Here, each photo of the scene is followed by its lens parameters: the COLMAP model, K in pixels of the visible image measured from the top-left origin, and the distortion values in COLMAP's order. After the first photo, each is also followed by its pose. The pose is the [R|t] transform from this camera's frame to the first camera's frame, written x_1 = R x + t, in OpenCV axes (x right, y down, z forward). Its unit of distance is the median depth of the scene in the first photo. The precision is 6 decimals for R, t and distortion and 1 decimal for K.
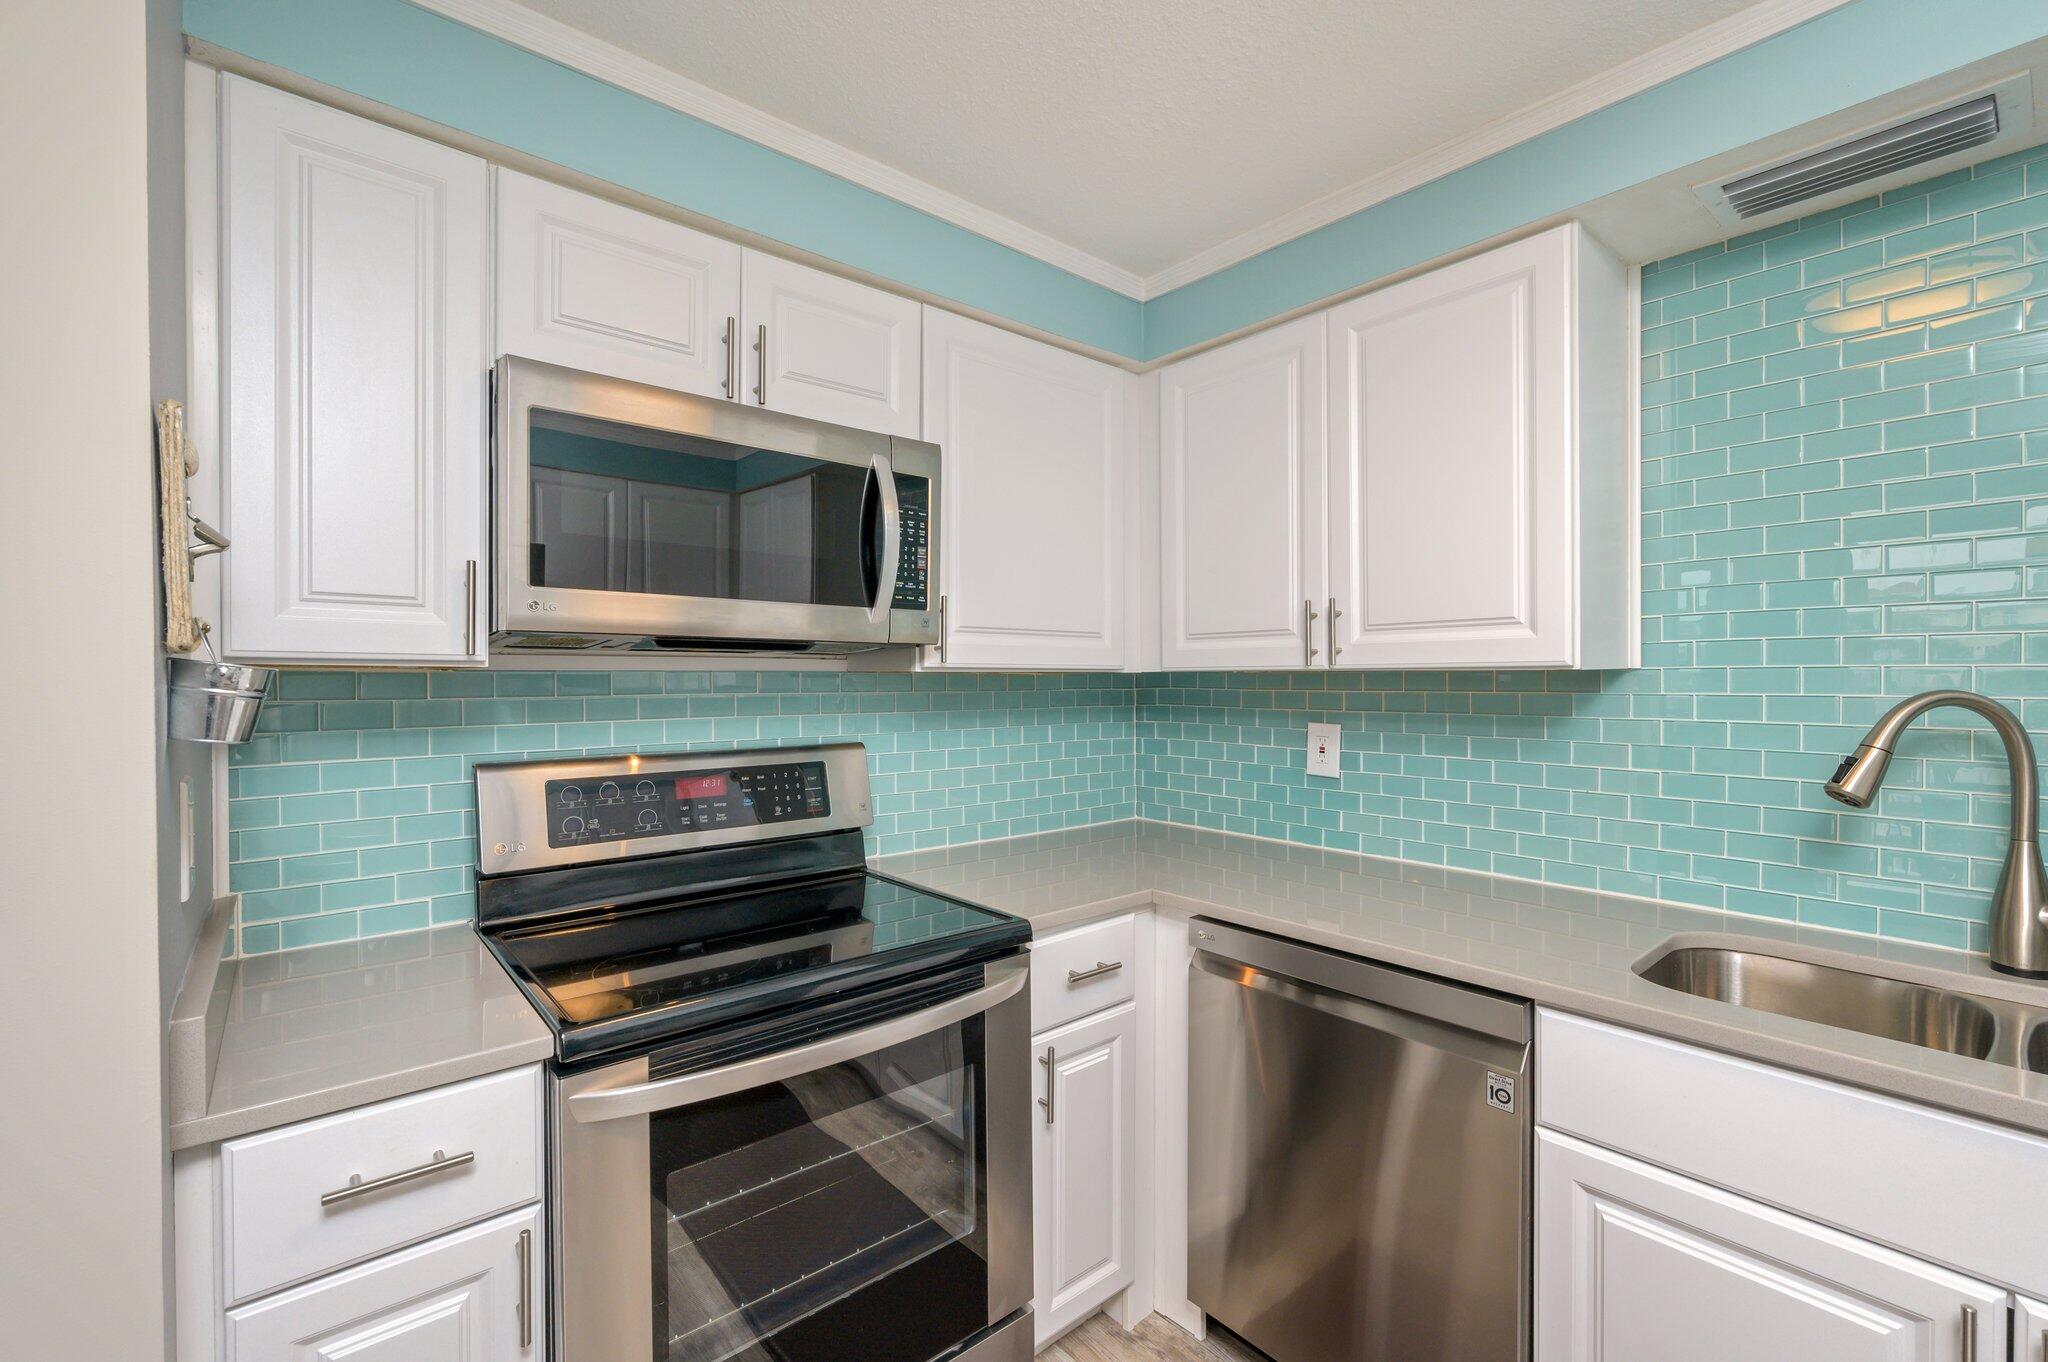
lens RADIAL K [[869.4, 0, 1015.6], [0, 869.4, 689.4], [0, 0, 1]] dist [-0.001037, 0.000589]
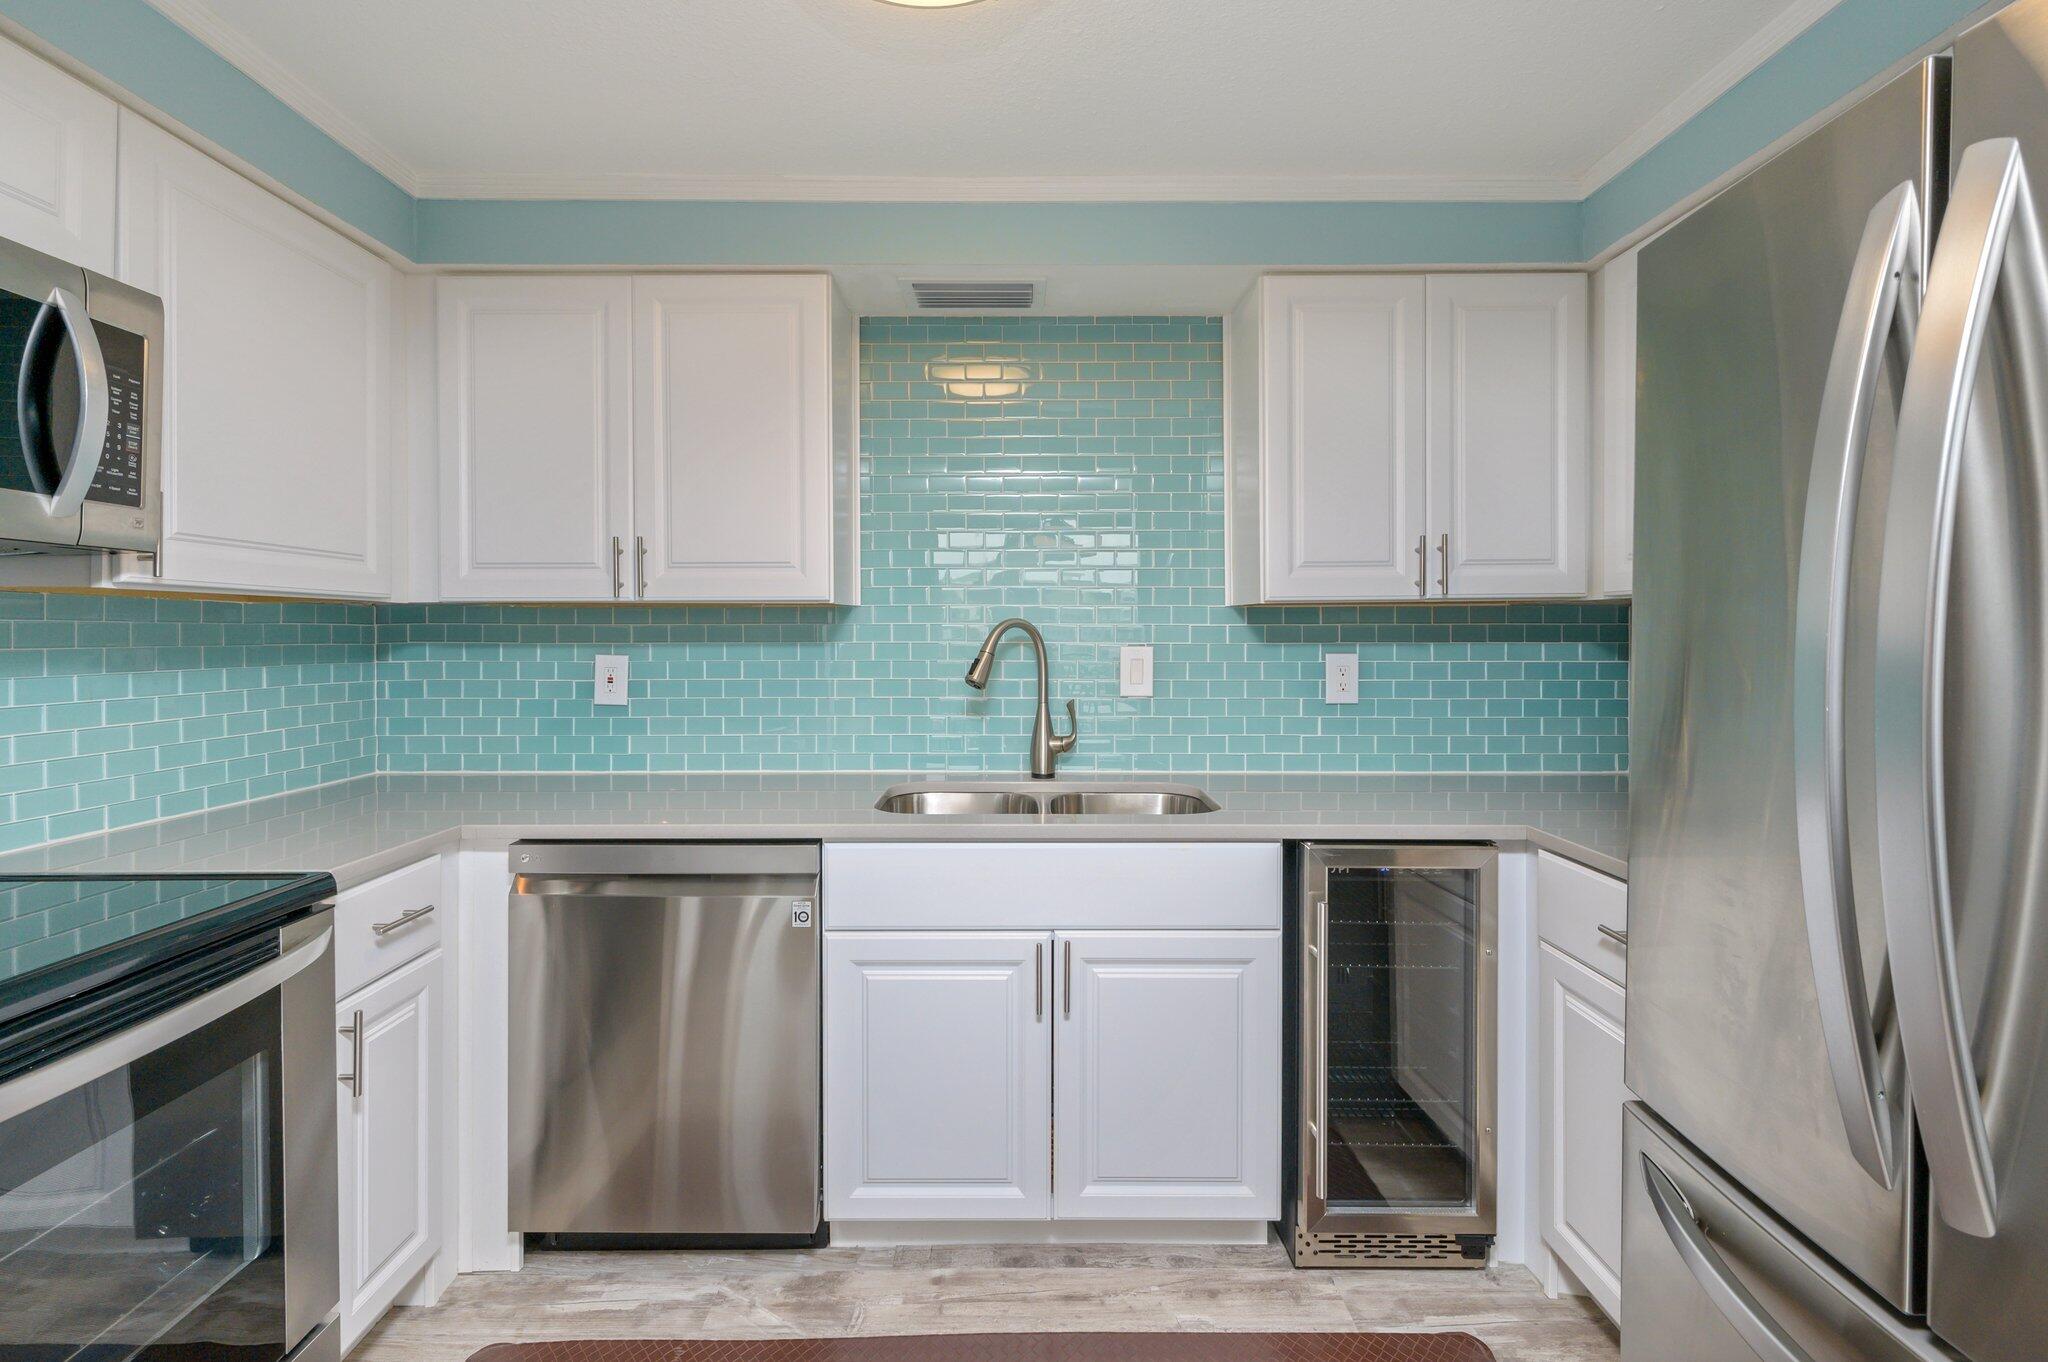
lens RADIAL K [[869.4, 0, 1014.3], [0, 869.4, 638.5], [0, 0, 1]] dist [-0.001037, 0.000589]
pose [[0.647827, -0.005238, 0.761769, -0.186555], [0.008871, 0.999960, -0.000669, 0.032478], [-0.761735, 0.007191, 0.647848, -0.089093]]
